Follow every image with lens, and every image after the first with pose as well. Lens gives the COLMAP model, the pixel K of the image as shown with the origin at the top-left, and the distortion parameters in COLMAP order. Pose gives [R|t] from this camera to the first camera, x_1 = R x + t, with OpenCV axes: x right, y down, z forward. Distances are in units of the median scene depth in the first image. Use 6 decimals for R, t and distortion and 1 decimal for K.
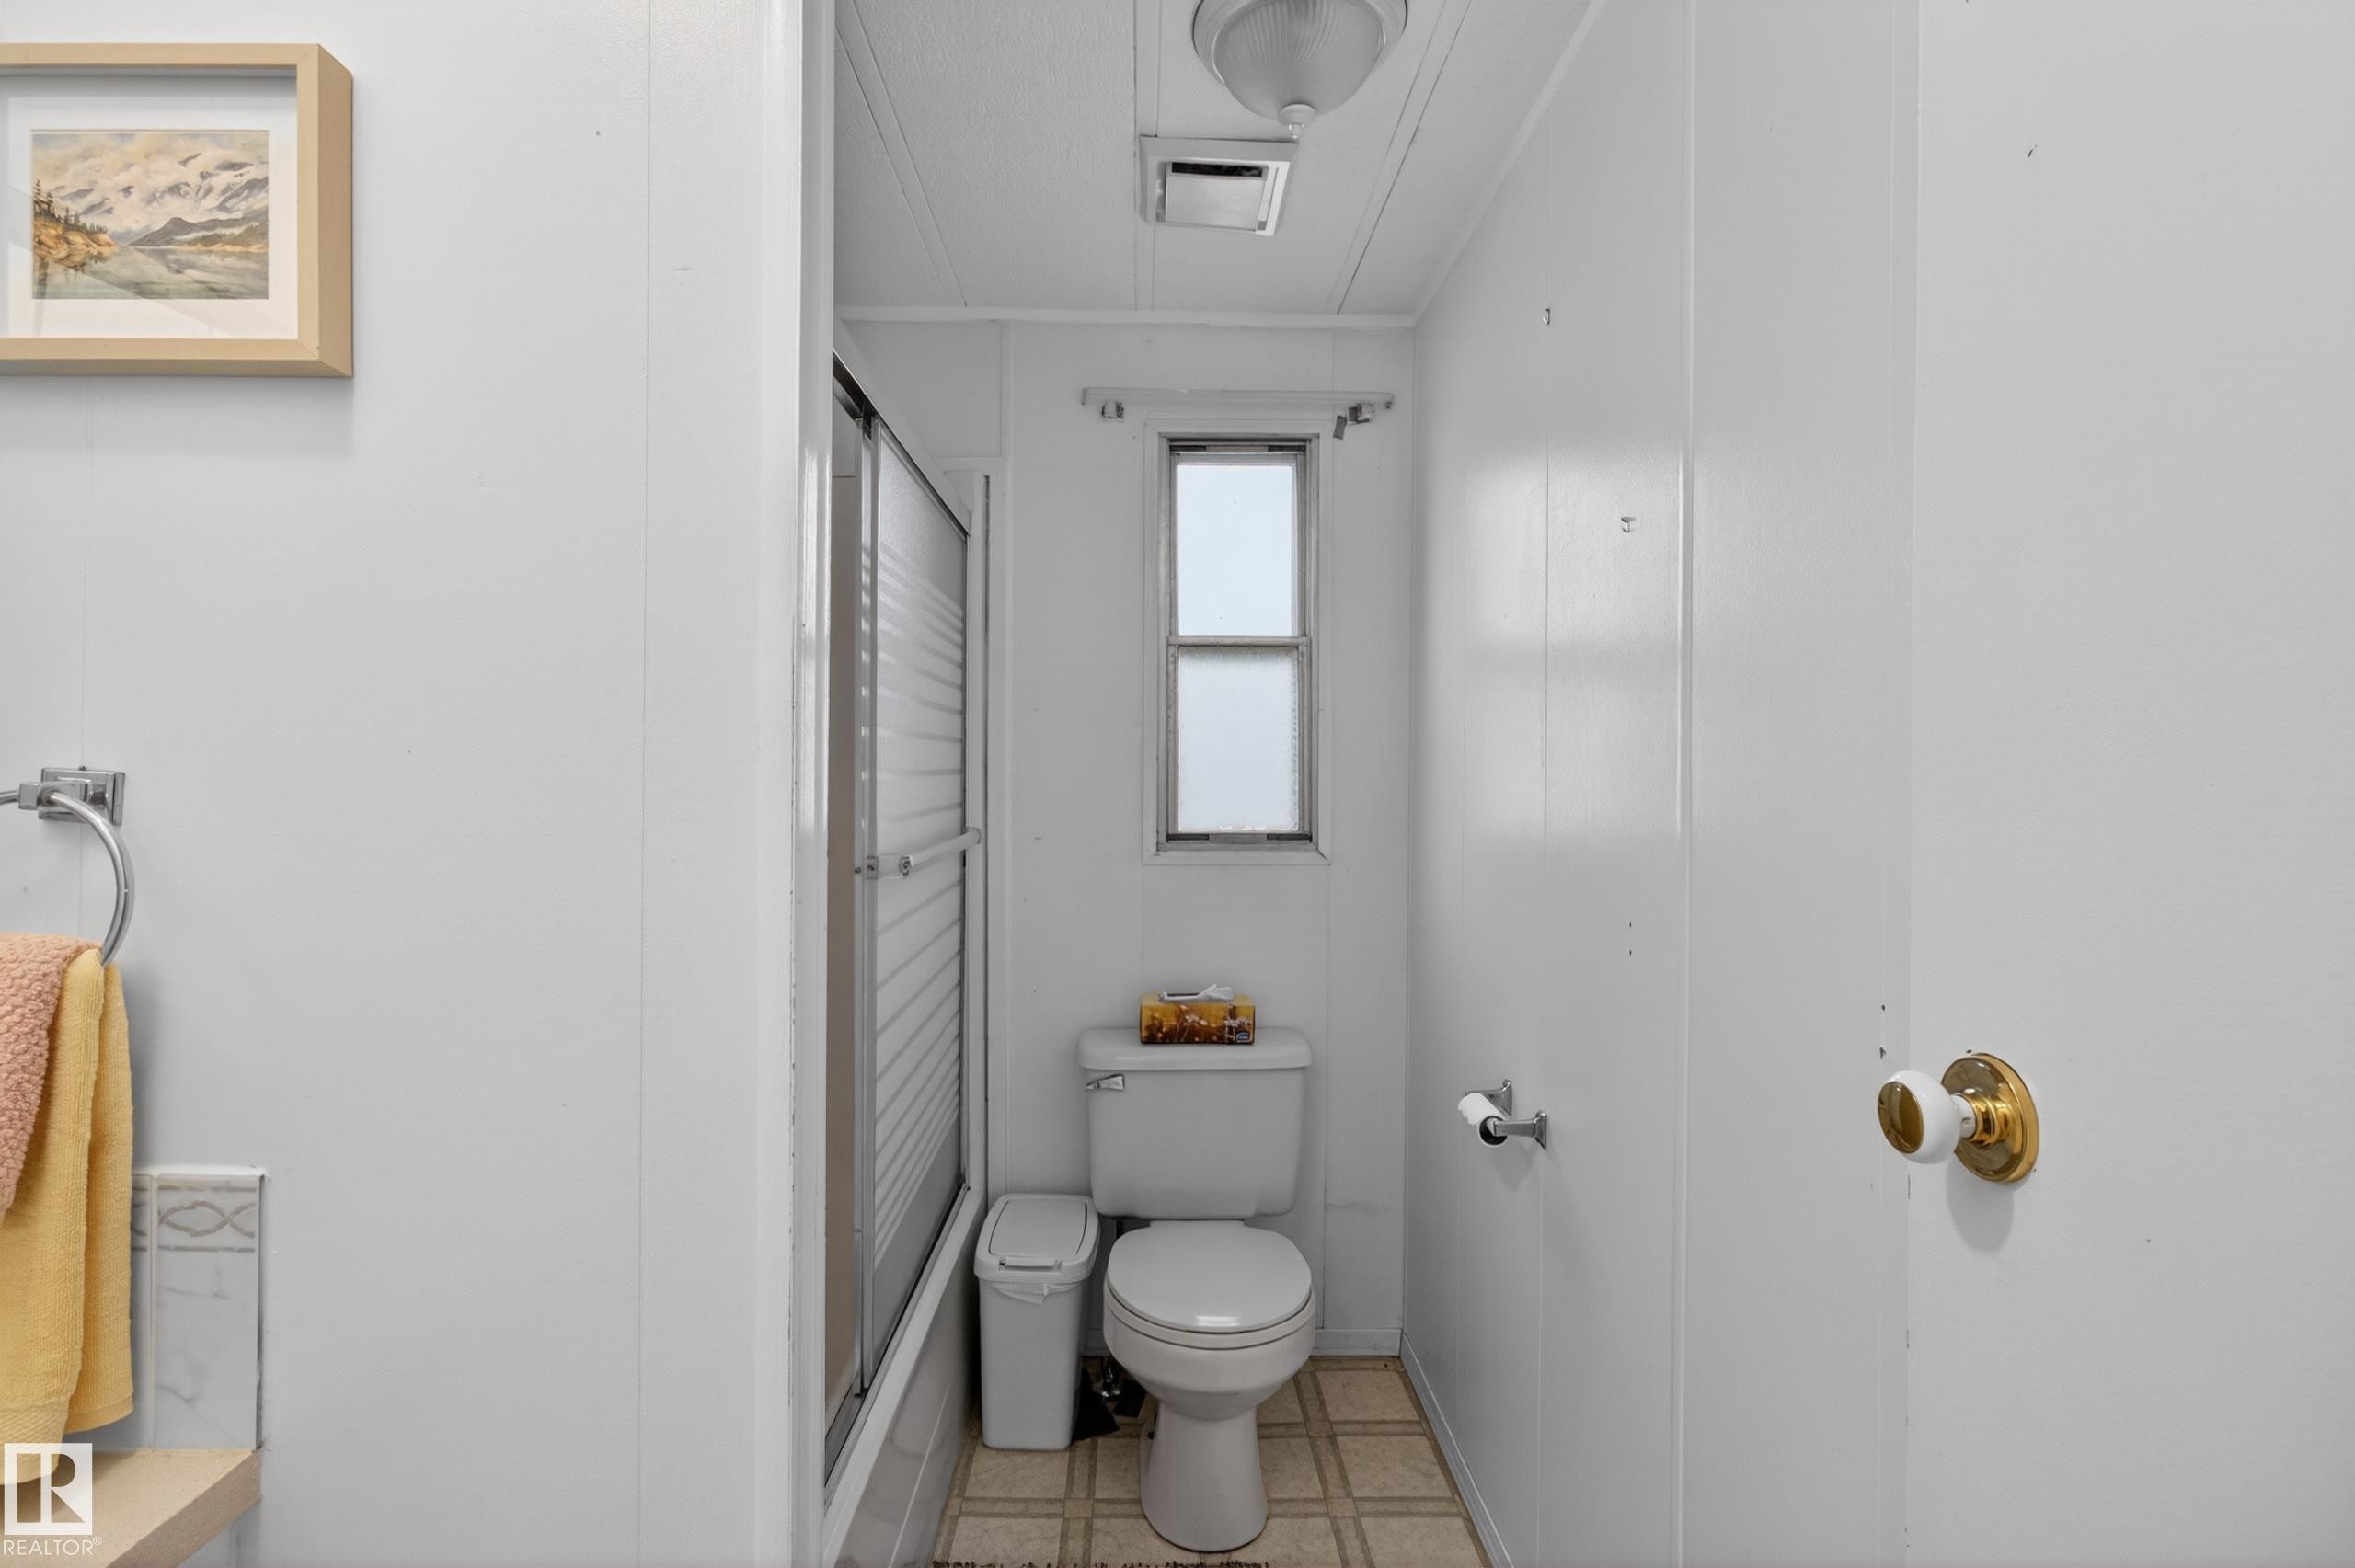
lens RADIAL K [[1111.3, 0, 1177.3], [0, 1111.3, 782.9], [0, 0, 1]] dist [-0.006066, 0.002928]
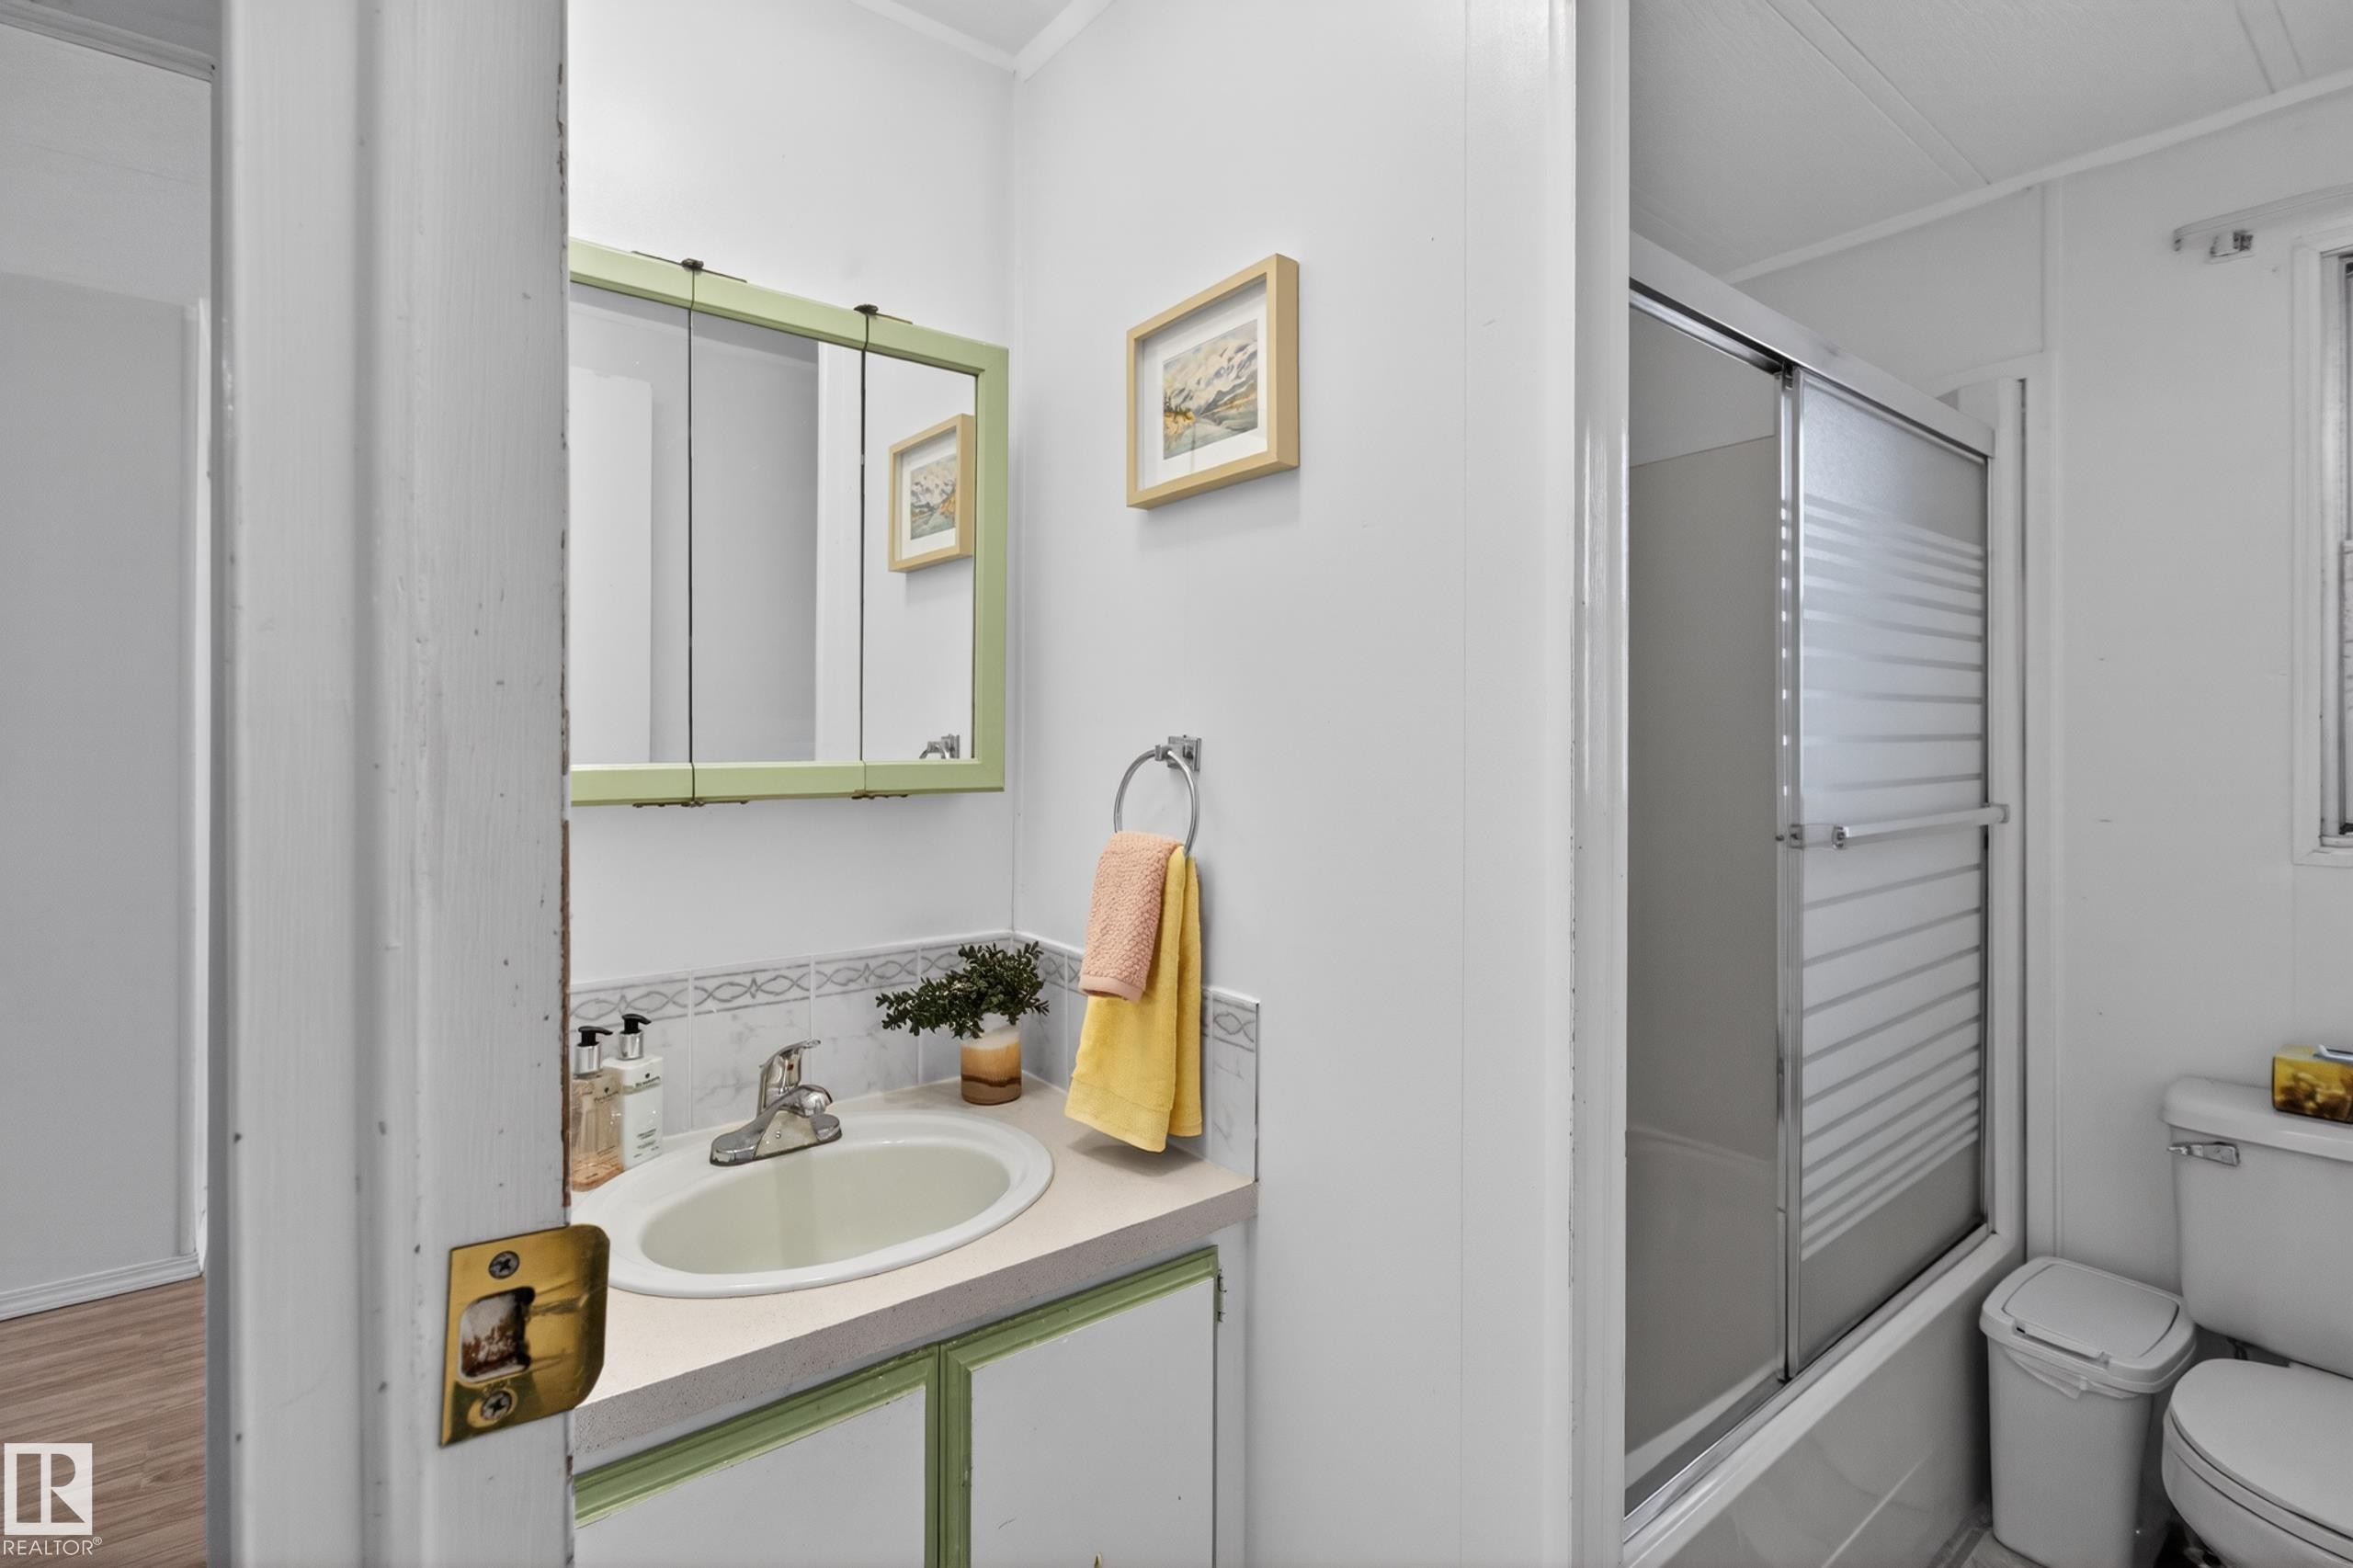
lens RADIAL K [[1110.5, 0, 1161.6], [0, 1110.5, 753.4], [0, 0, 1]] dist [-0.006066, 0.002928]
pose [[0.606453, -0.000896, -0.795119, 0.307934], [-0.000269, 0.999999, -0.001332, 0.012676], [0.795119, 0.001021, 0.606452, -0.031390]]
